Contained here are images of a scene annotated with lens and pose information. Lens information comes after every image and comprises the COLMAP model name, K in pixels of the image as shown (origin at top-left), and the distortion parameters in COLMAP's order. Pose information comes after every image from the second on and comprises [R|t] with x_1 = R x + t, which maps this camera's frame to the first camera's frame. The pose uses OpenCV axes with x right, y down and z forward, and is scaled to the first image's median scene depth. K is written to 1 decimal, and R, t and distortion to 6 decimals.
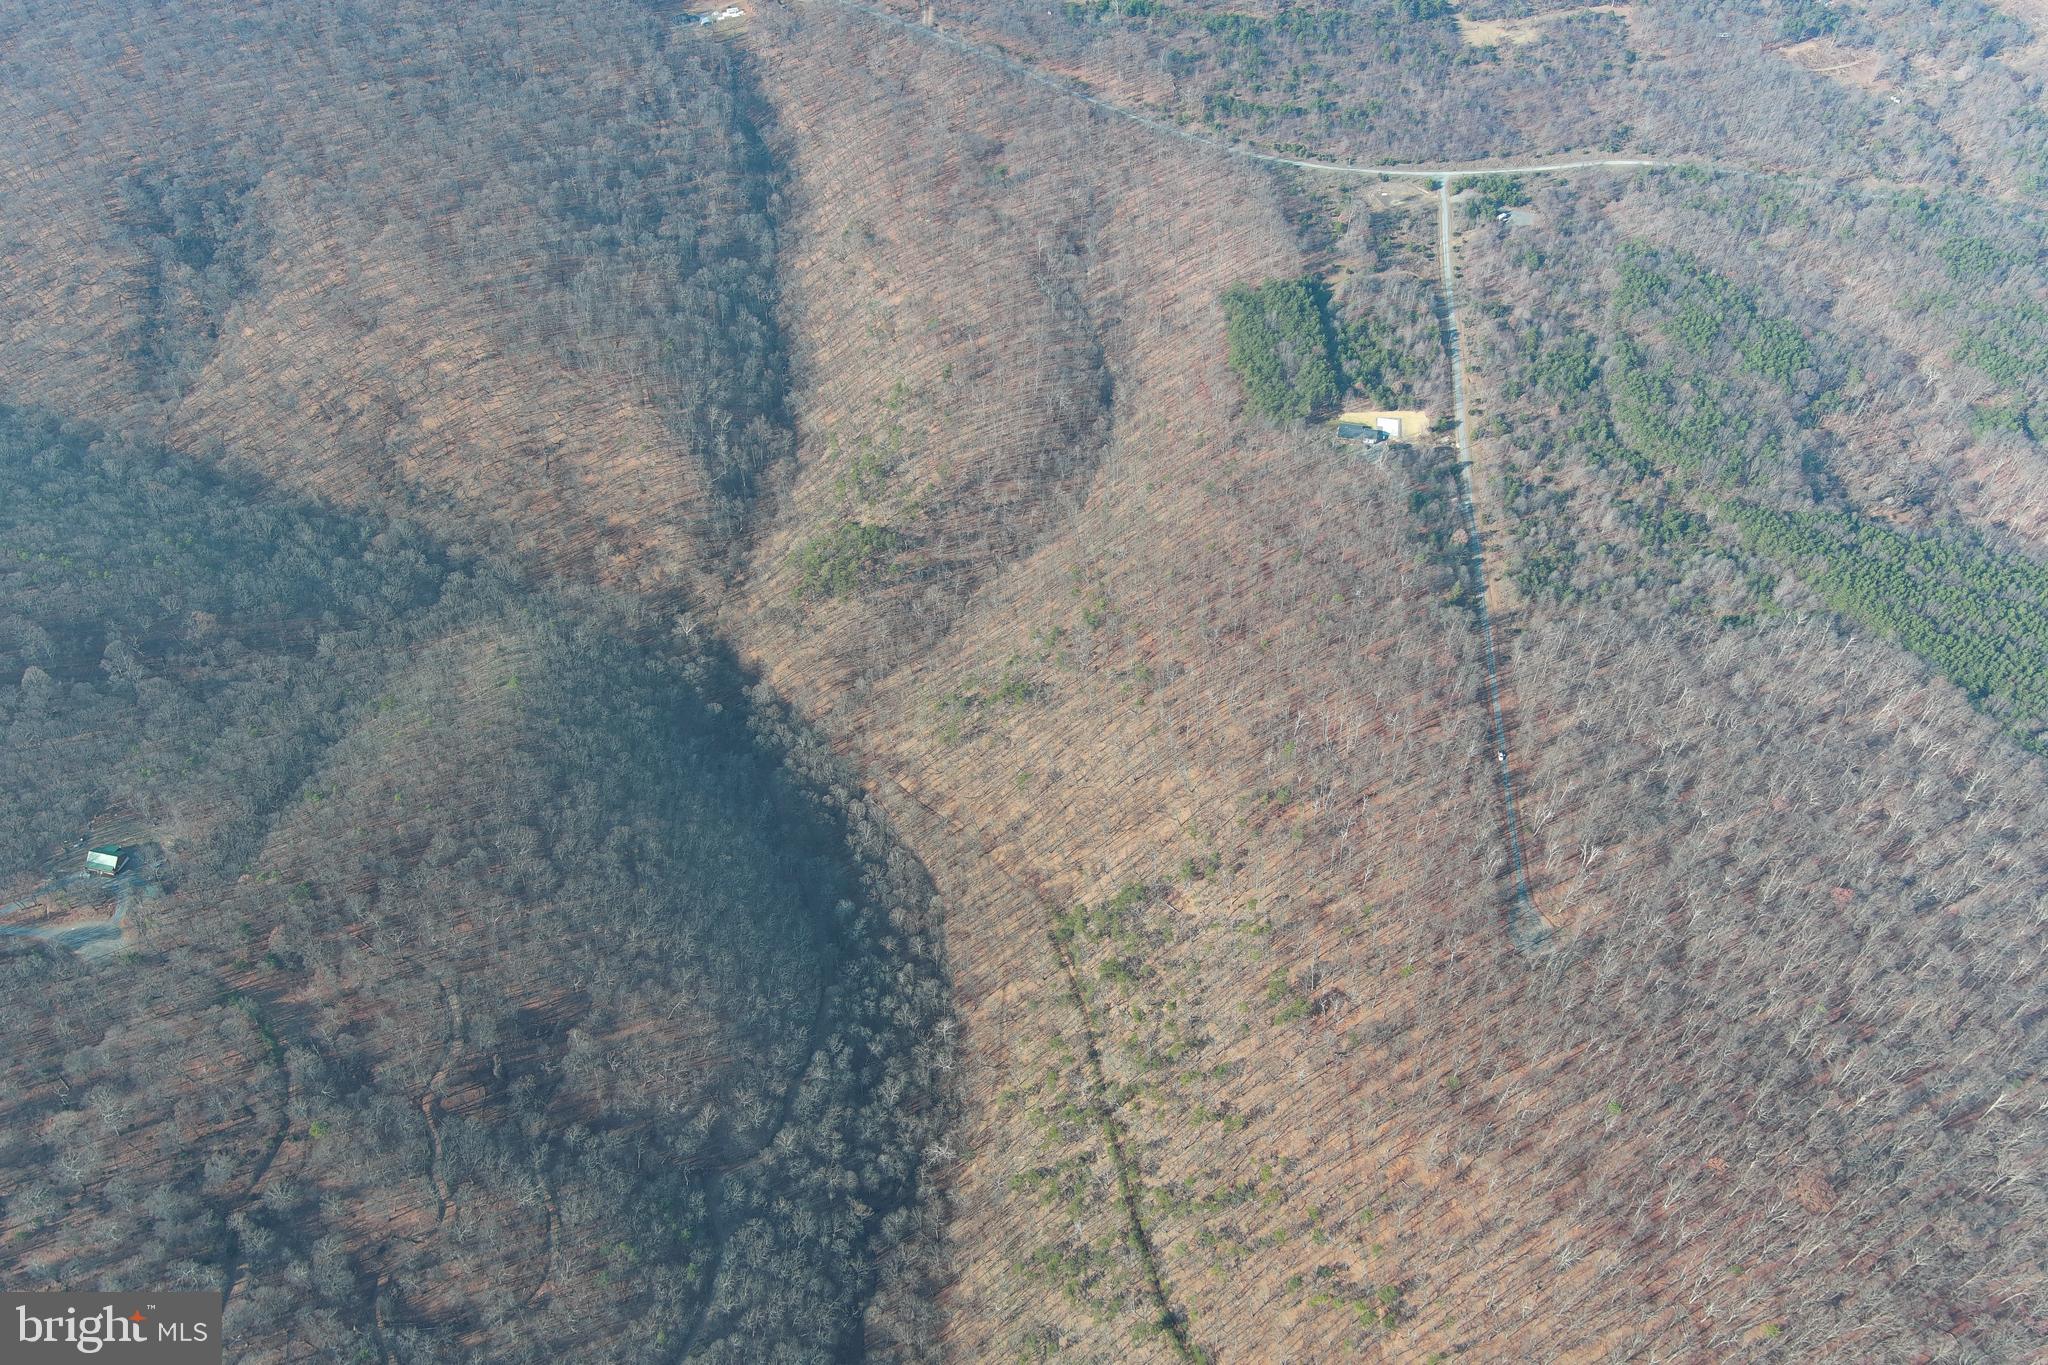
lens RADIAL K [[1587.7, 0, 1021.6], [0, 1587.7, 689.9], [0, 0, 1]] dist [0.029801, -0.029702]
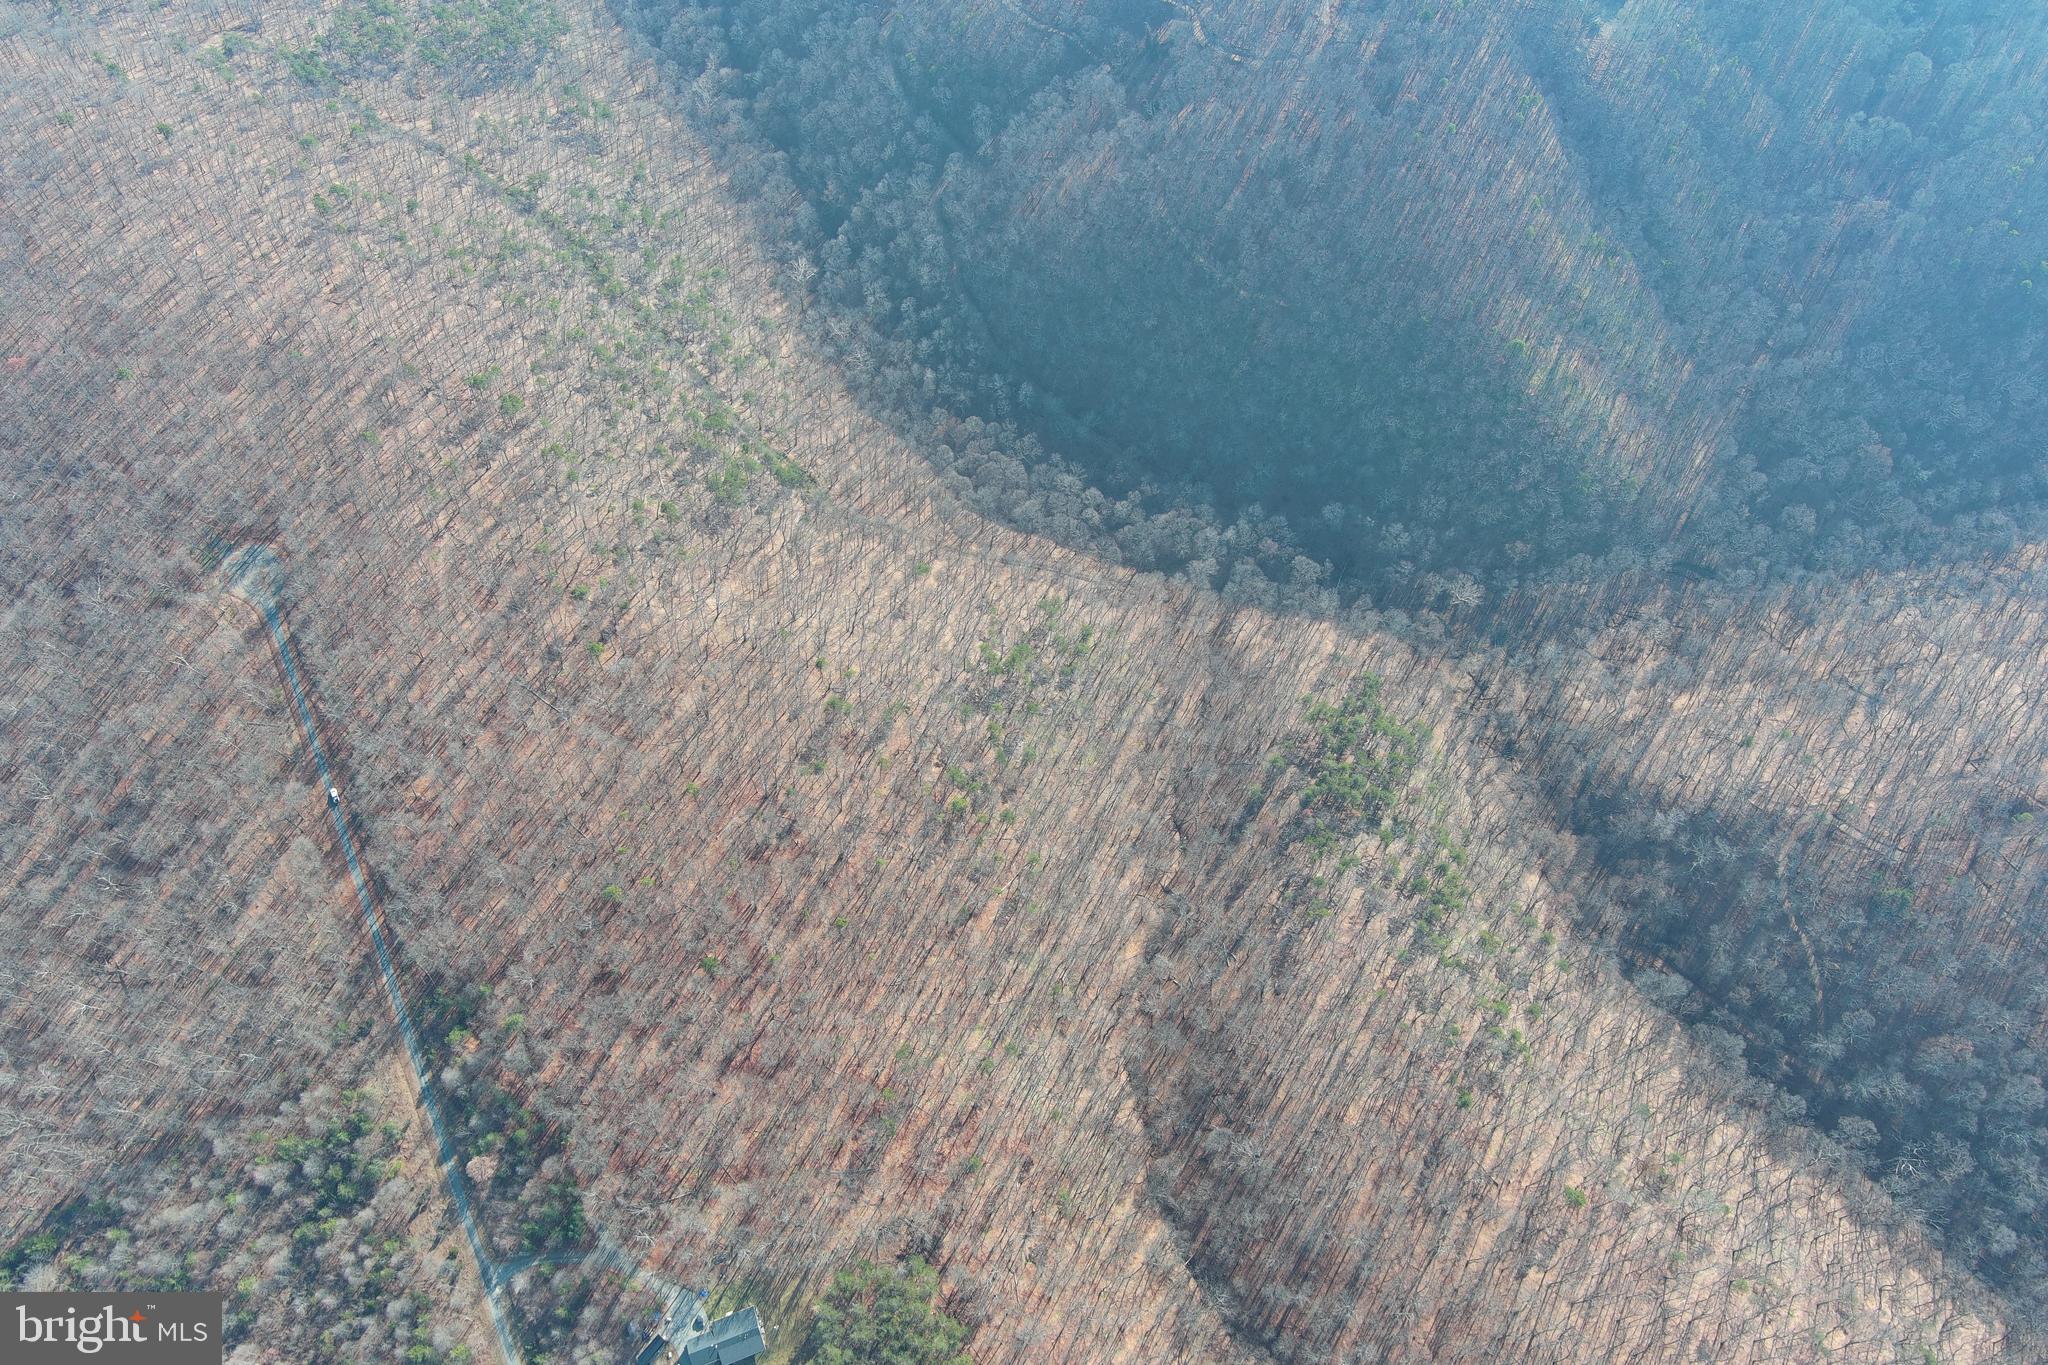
lens RADIAL K [[1587.7, 0, 1021.6], [0, 1587.7, 689.9], [0, 0, 1]] dist [0.029801, -0.029702]
pose [[-0.855710, 0.466111, -0.224724, 0.146522], [-0.400876, -0.322535, 0.857479, -0.588093], [0.327199, 0.823840, 0.462849, 0.611876]]
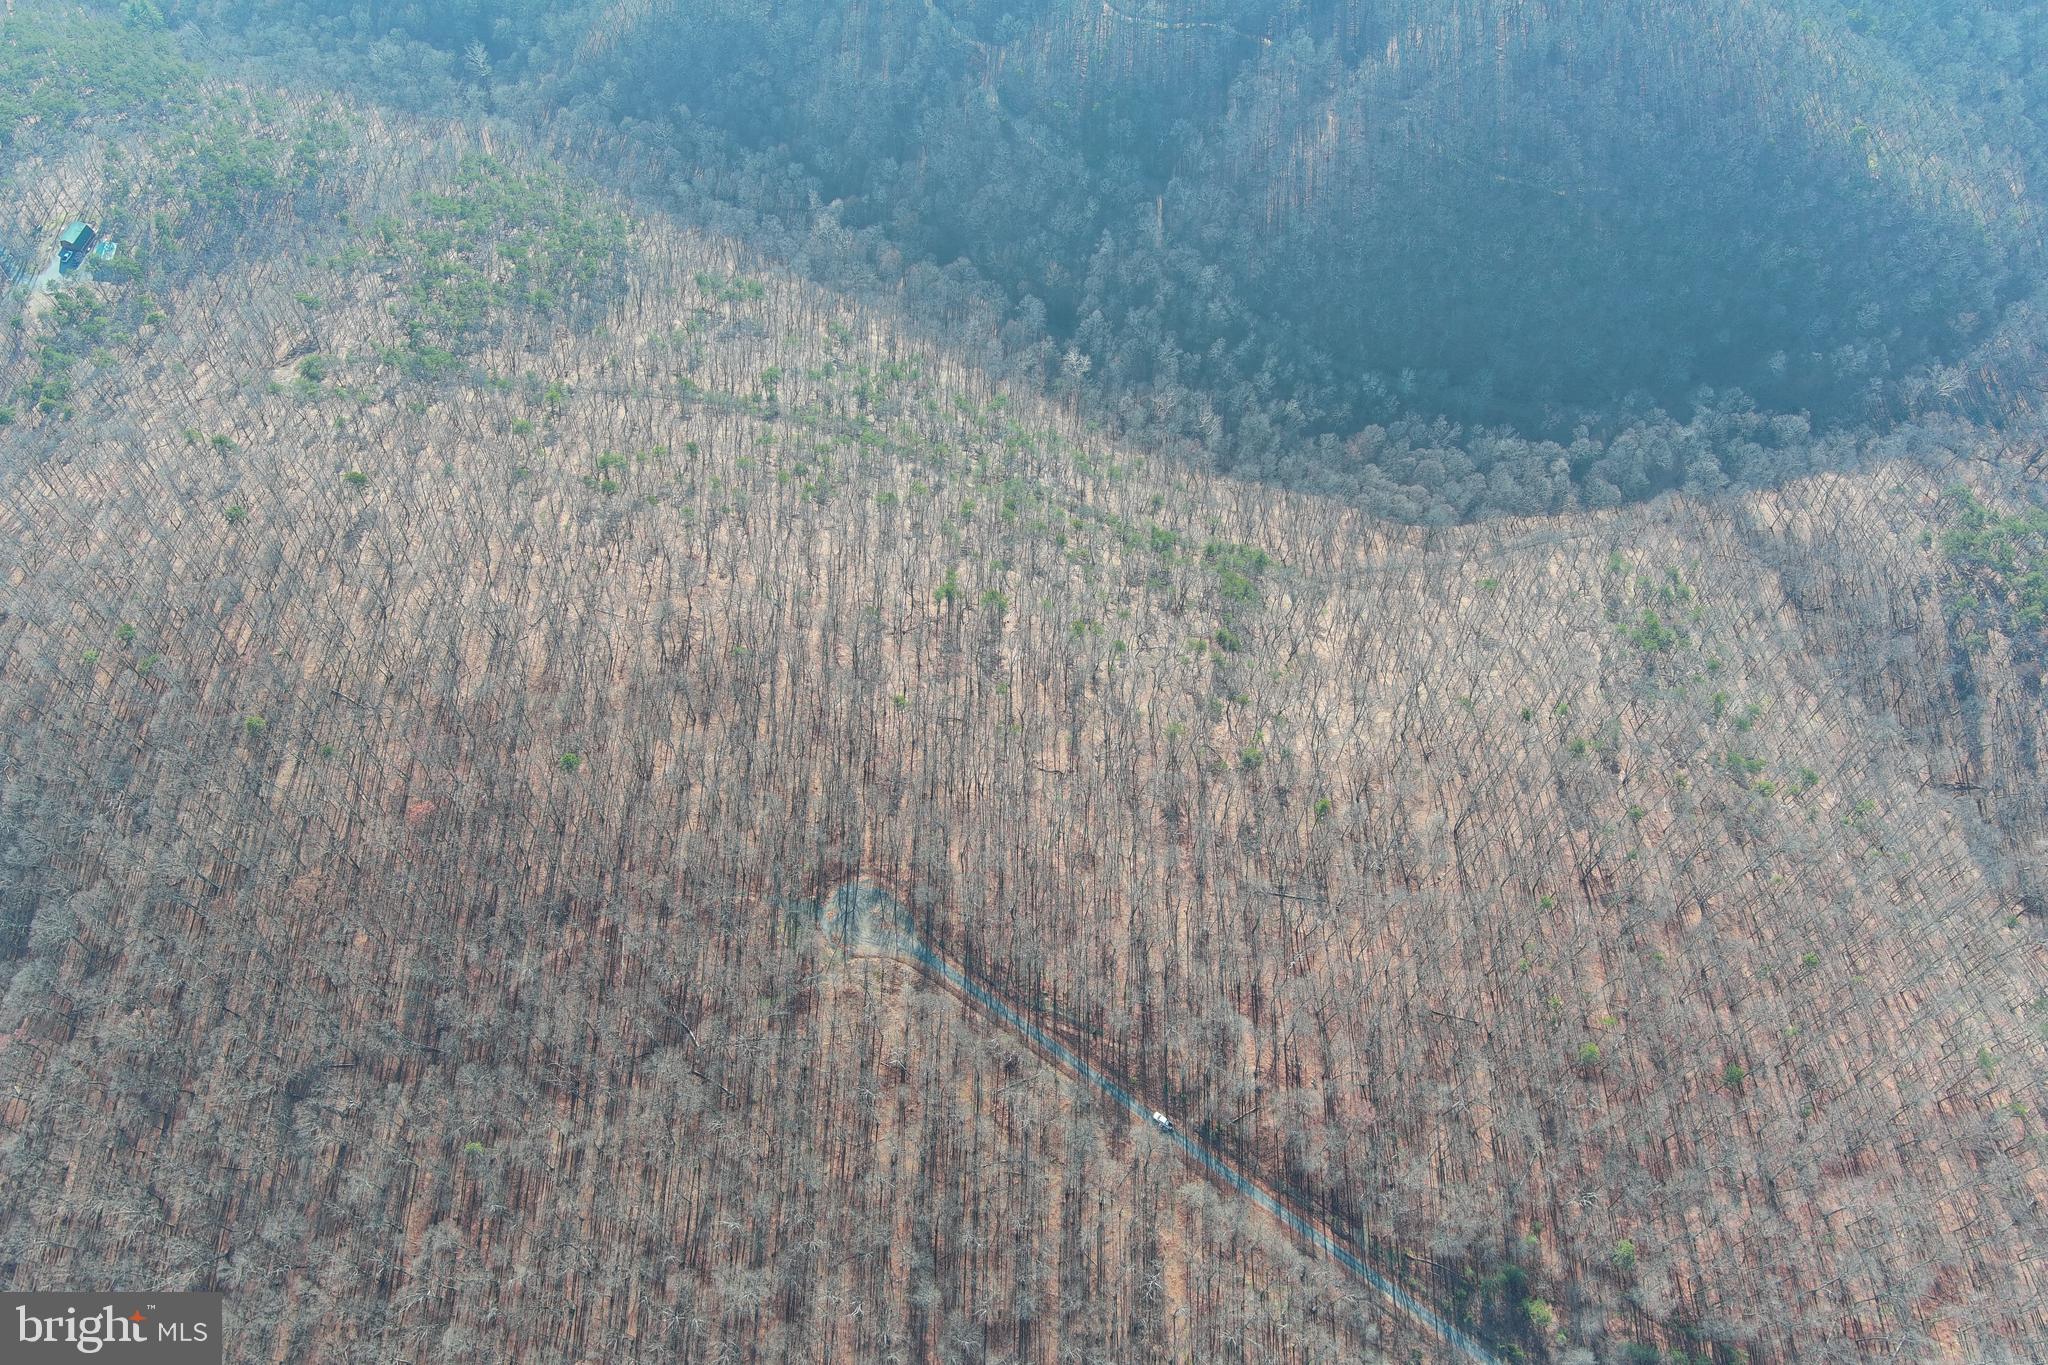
lens RADIAL K [[1584.3, 0, 1021.6], [0, 1584.3, 690.7], [0, 0, 1]] dist [0.037792, -0.049568]
pose [[-0.504131, 0.748658, -0.430539, 0.381772], [-0.670949, -0.025634, 0.741060, -0.280249], [0.543765, 0.662461, 0.515234, 0.497274]]
